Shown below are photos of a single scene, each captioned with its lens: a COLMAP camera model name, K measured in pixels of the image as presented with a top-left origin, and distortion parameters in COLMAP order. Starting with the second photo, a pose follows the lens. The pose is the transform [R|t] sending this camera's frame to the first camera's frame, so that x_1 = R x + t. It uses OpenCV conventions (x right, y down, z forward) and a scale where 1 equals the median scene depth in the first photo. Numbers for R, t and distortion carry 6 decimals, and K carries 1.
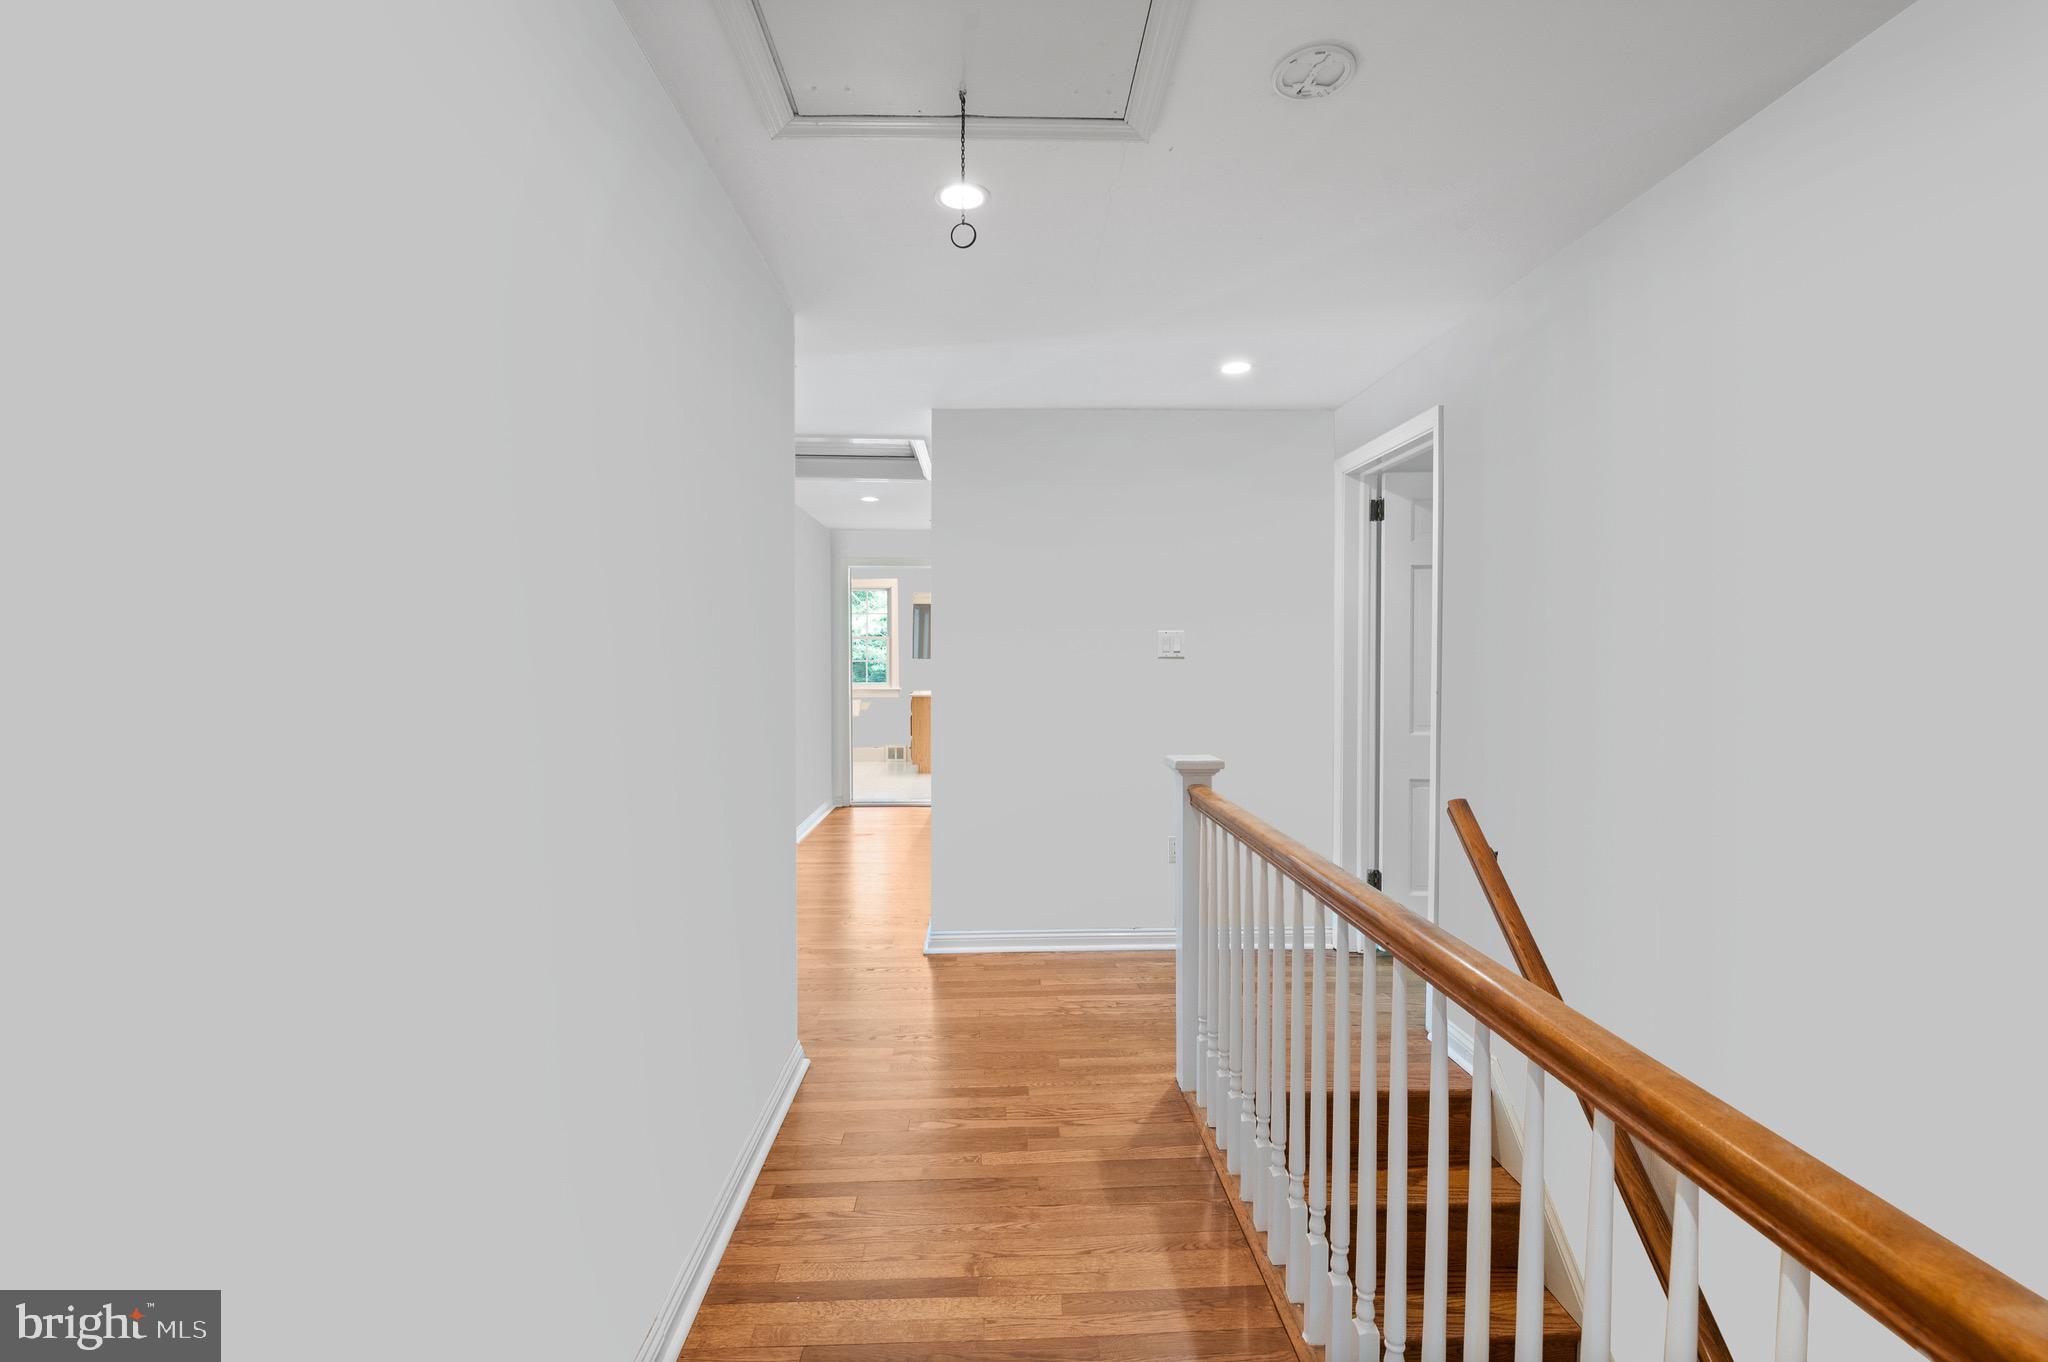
lens RADIAL K [[913.4, 0, 1025.9], [0, 913.4, 674.4], [0, 0, 1]] dist [-0.004063, -0.001273]
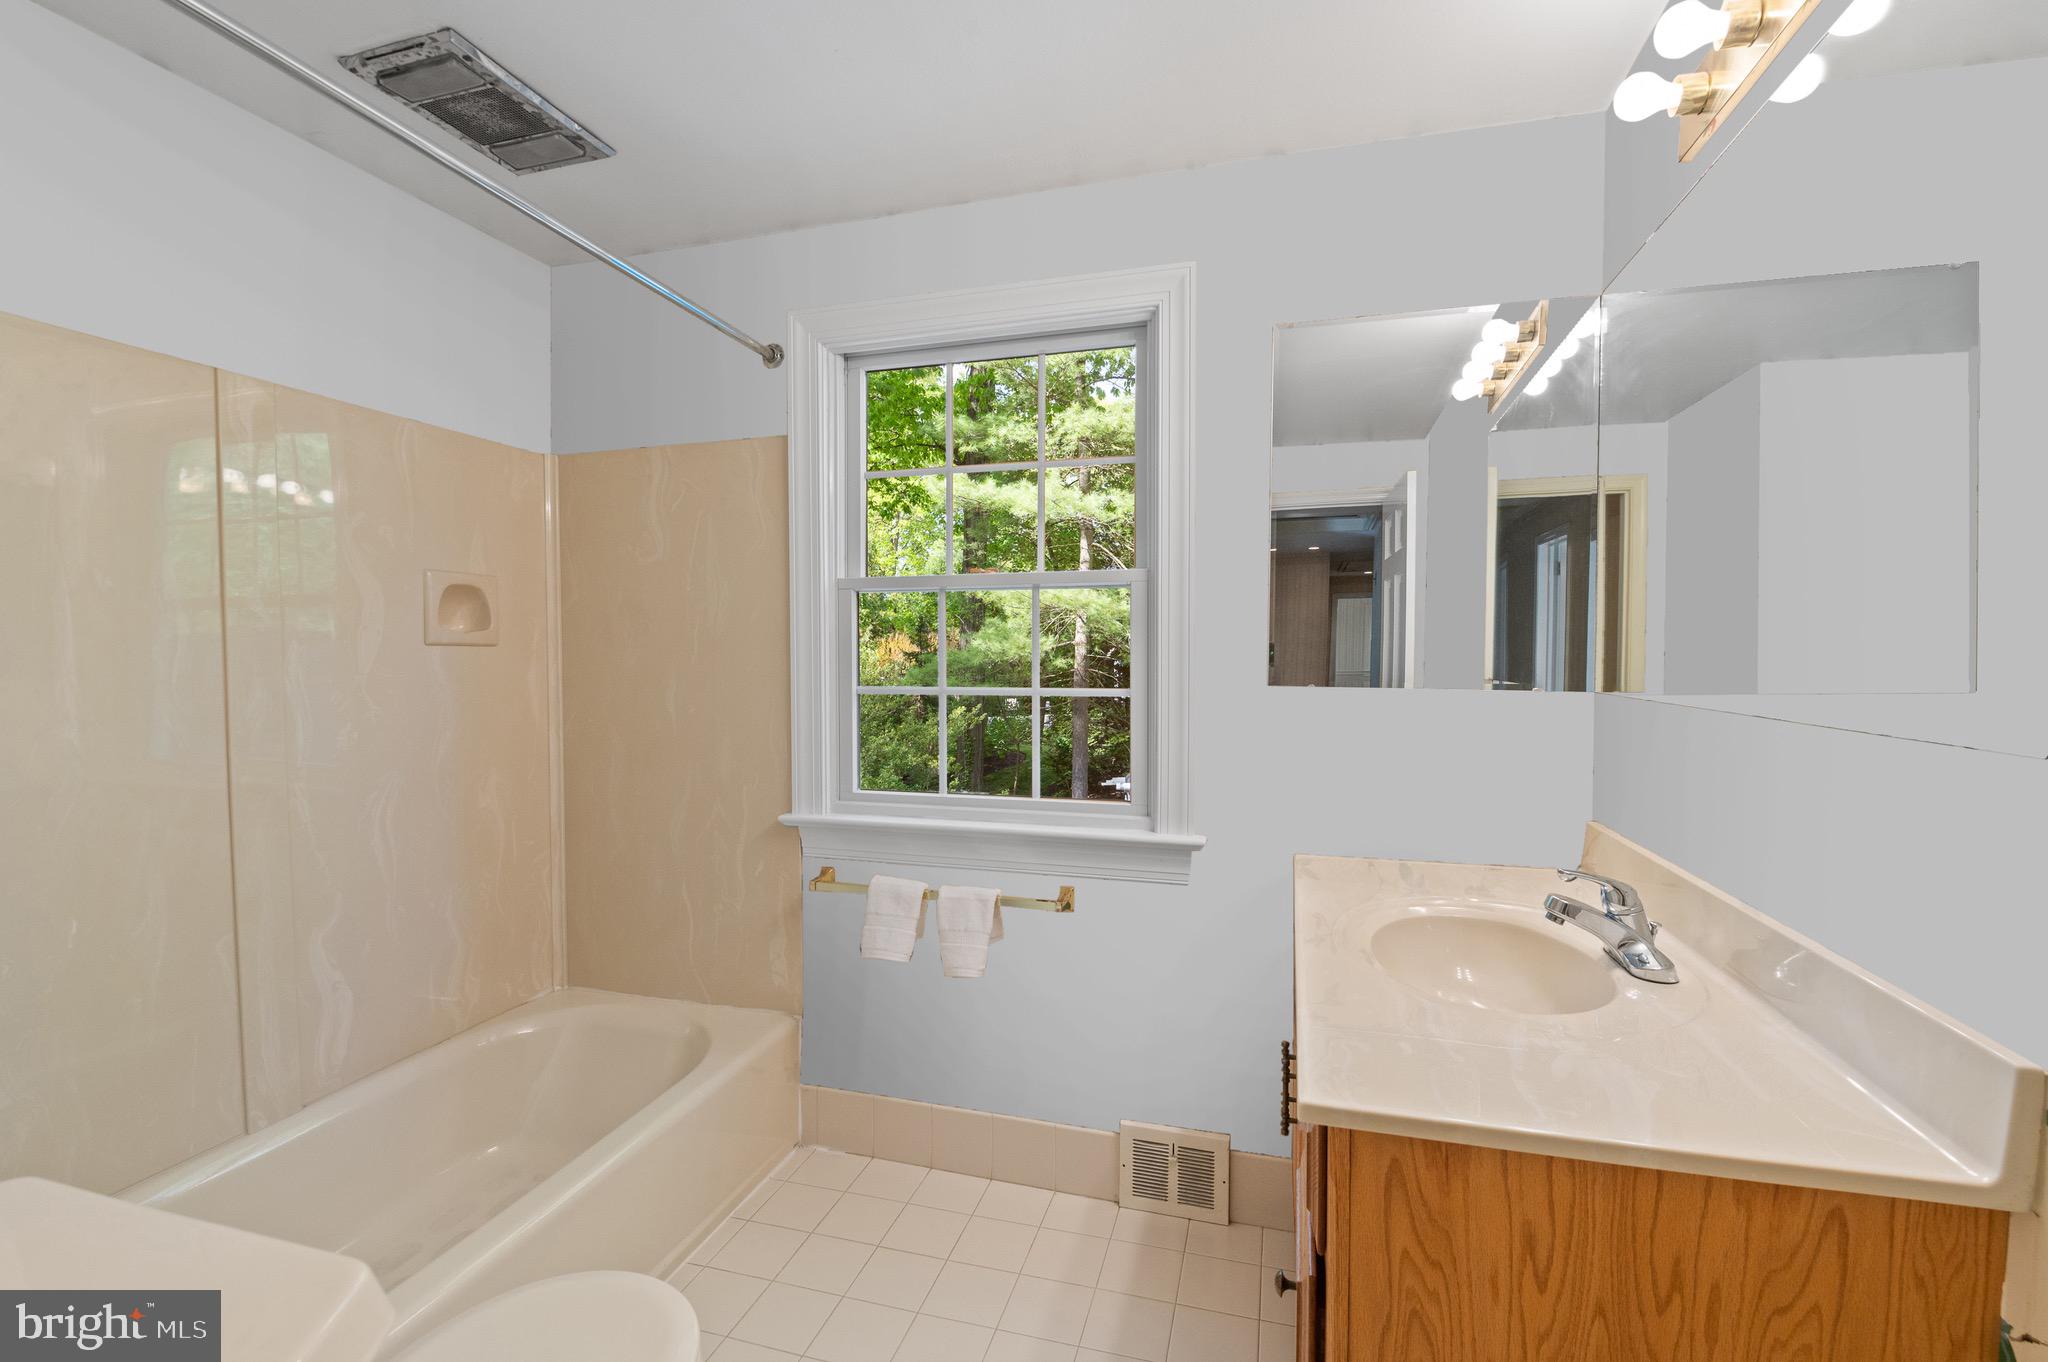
lens RADIAL K [[913.4, 0, 1020.6], [0, 913.4, 680.1], [0, 0, 1]] dist [-0.004063, -0.001273]
pose [[0.948589, 0.008973, -0.316382, -0.112428], [-0.006641, 0.999942, 0.008449, -0.022169], [0.316440, -0.005913, 0.948594, 0.802930]]
